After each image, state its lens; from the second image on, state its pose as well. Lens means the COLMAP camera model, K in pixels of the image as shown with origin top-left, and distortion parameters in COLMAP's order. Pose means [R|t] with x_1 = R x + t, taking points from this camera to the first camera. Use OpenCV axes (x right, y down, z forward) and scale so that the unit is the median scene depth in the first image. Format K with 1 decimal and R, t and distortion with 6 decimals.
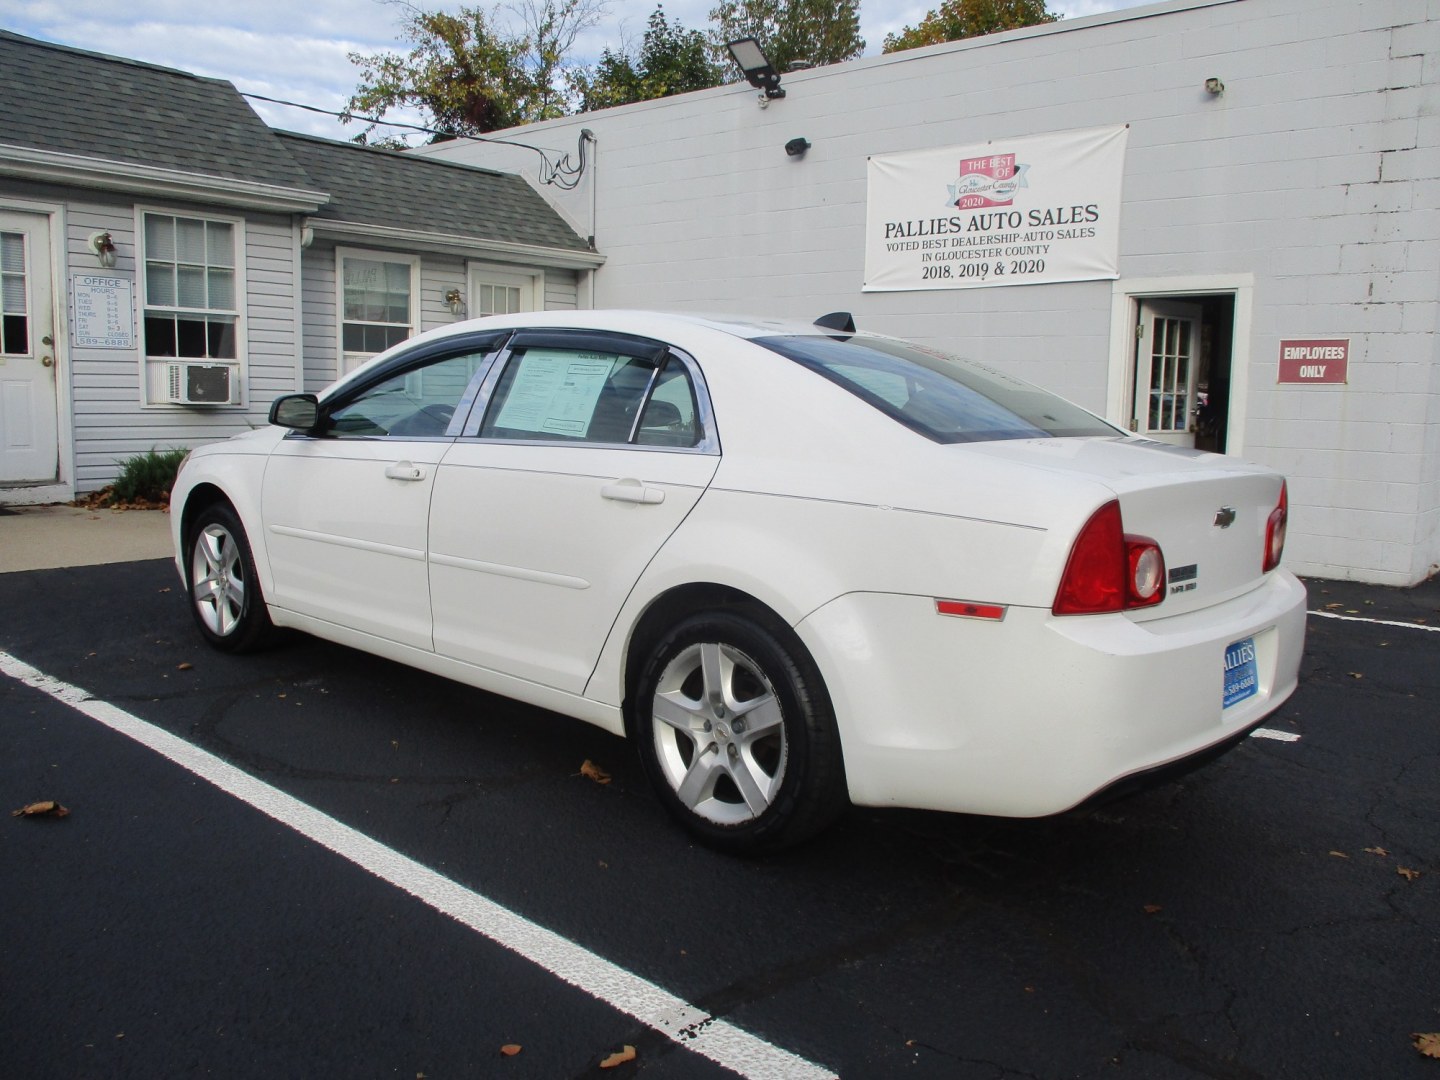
lens RADIAL K [[1196.8, 0, 717.4], [0, 1196.8, 537.2], [0, 0, 1]] dist [-0.032539, 0.013151]
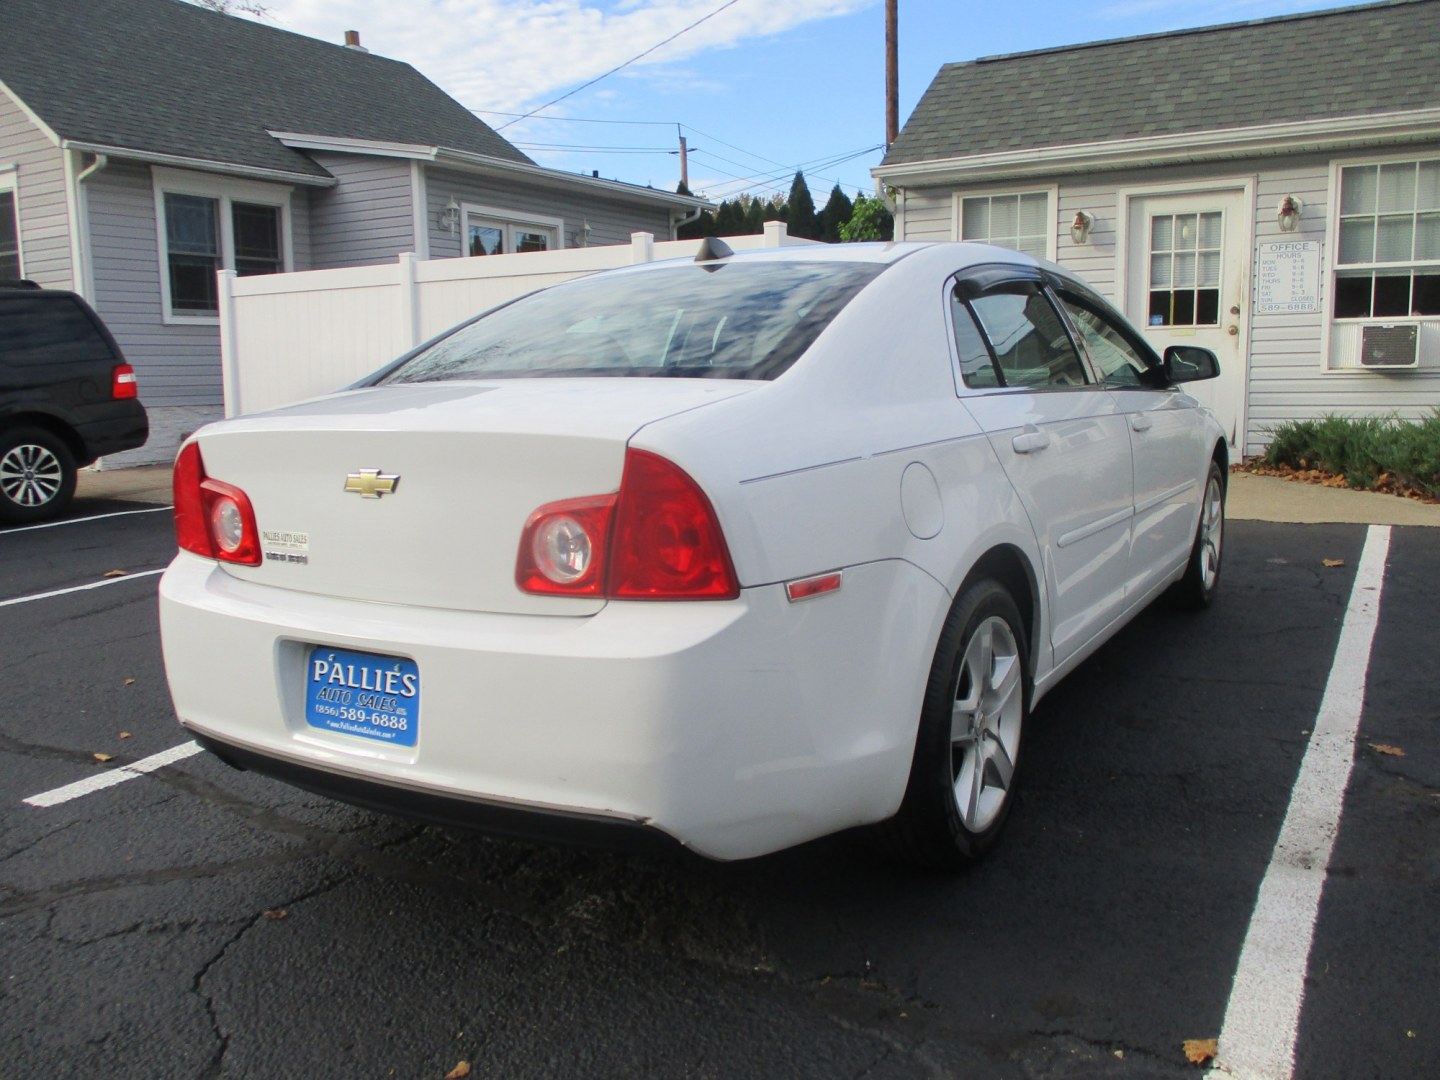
lens RADIAL K [[1196.8, 0, 717.4], [0, 1196.8, 537.2], [0, 0, 1]] dist [-0.032539, 0.013151]
pose [[0.190275, 0.112523, -0.975261, 0.344812], [-0.092821, 0.991022, 0.096232, -0.021824], [0.977333, 0.072214, 0.199012, 0.308267]]
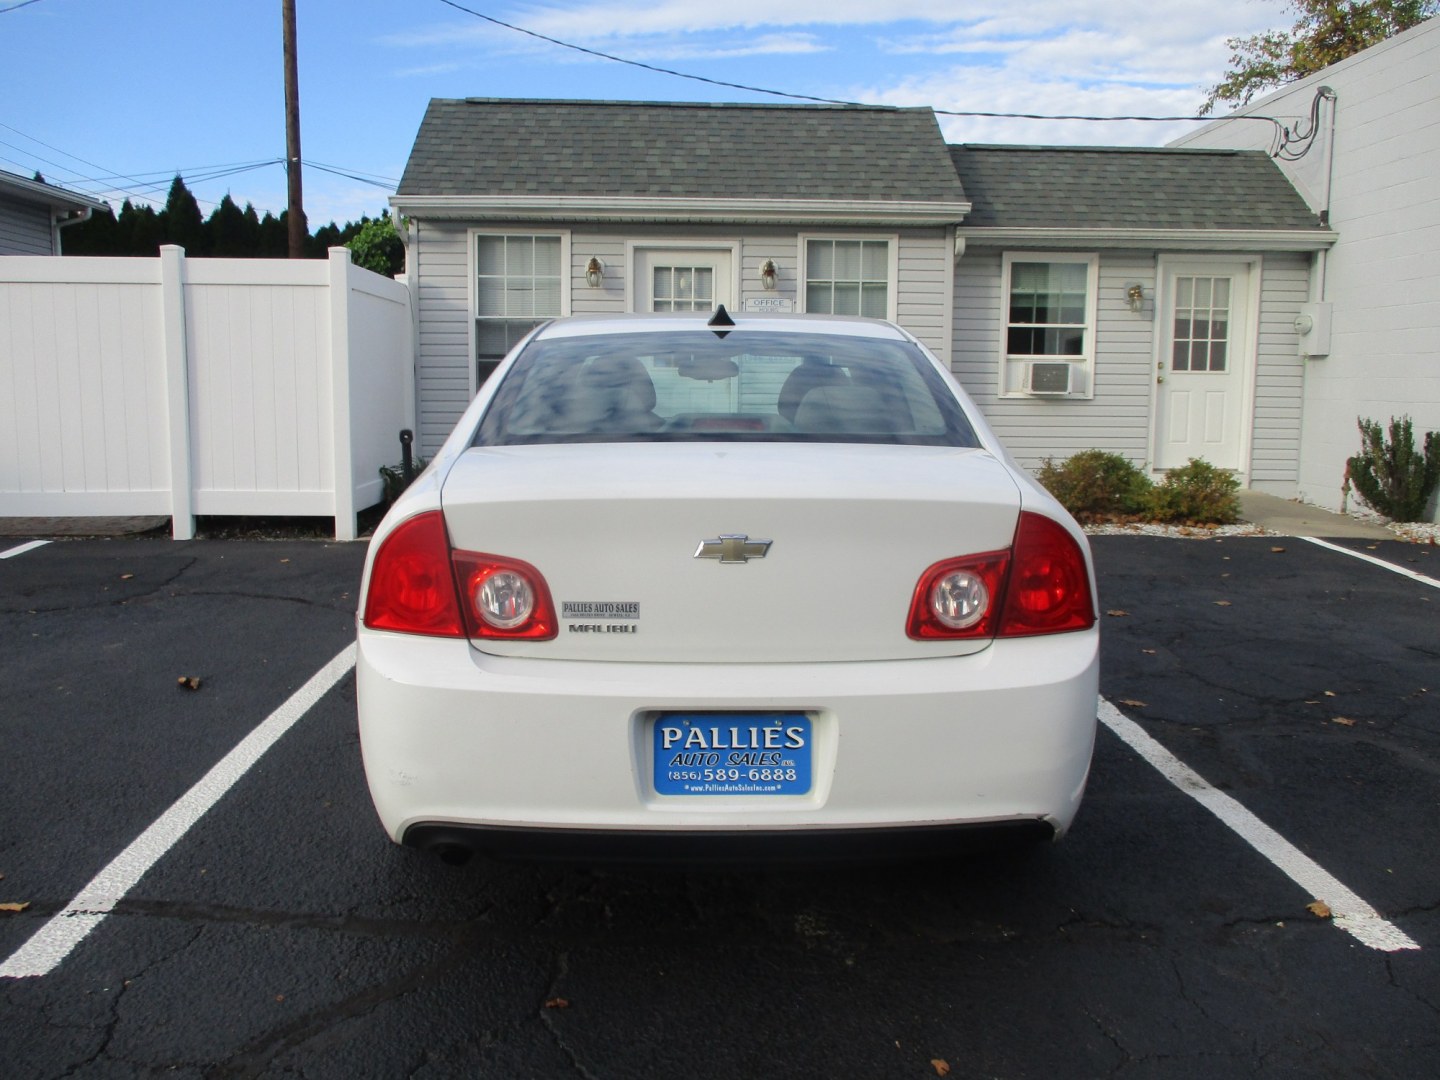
lens RADIAL K [[1196.8, 0, 717.4], [0, 1196.8, 537.2], [0, 0, 1]] dist [-0.032539, 0.013151]
pose [[0.688562, 0.075910, -0.721193, 0.281279], [-0.077986, 0.996490, 0.030429, -0.013709], [0.720972, 0.035291, 0.692065, 0.133760]]
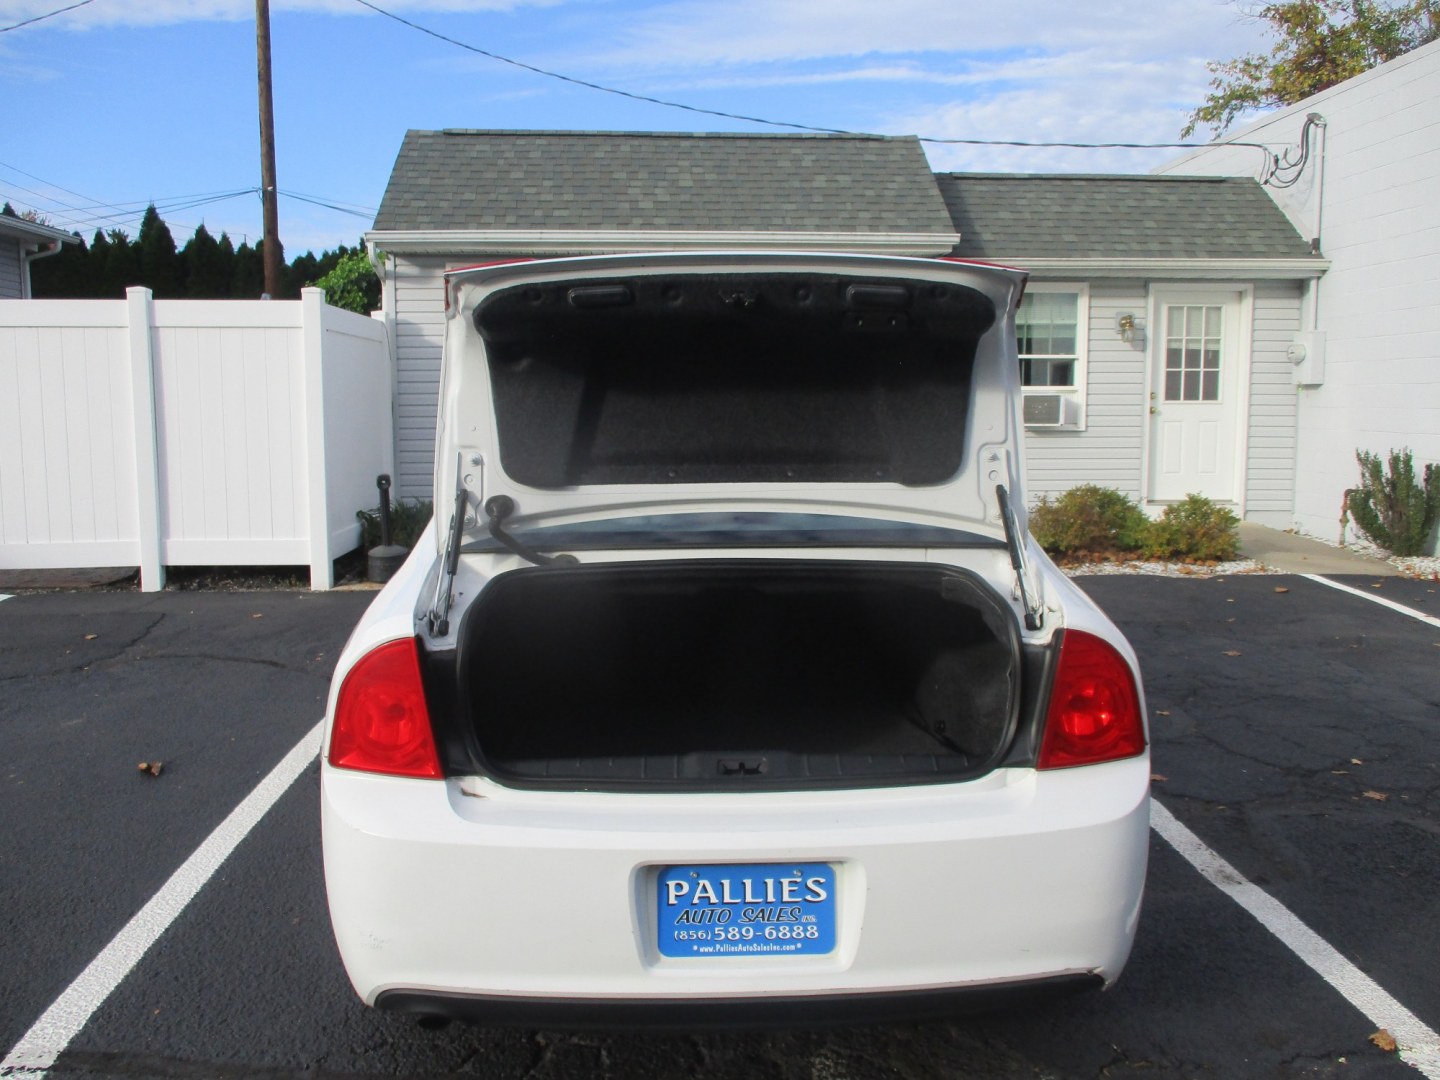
lens RADIAL K [[1196.8, 0, 717.4], [0, 1196.8, 537.2], [0, 0, 1]] dist [-0.032539, 0.013151]
pose [[0.699838, 0.057568, -0.711979, 0.259353], [-0.067564, 0.997613, 0.014251, -0.030676], [0.711100, 0.038130, 0.702057, 0.147054]]
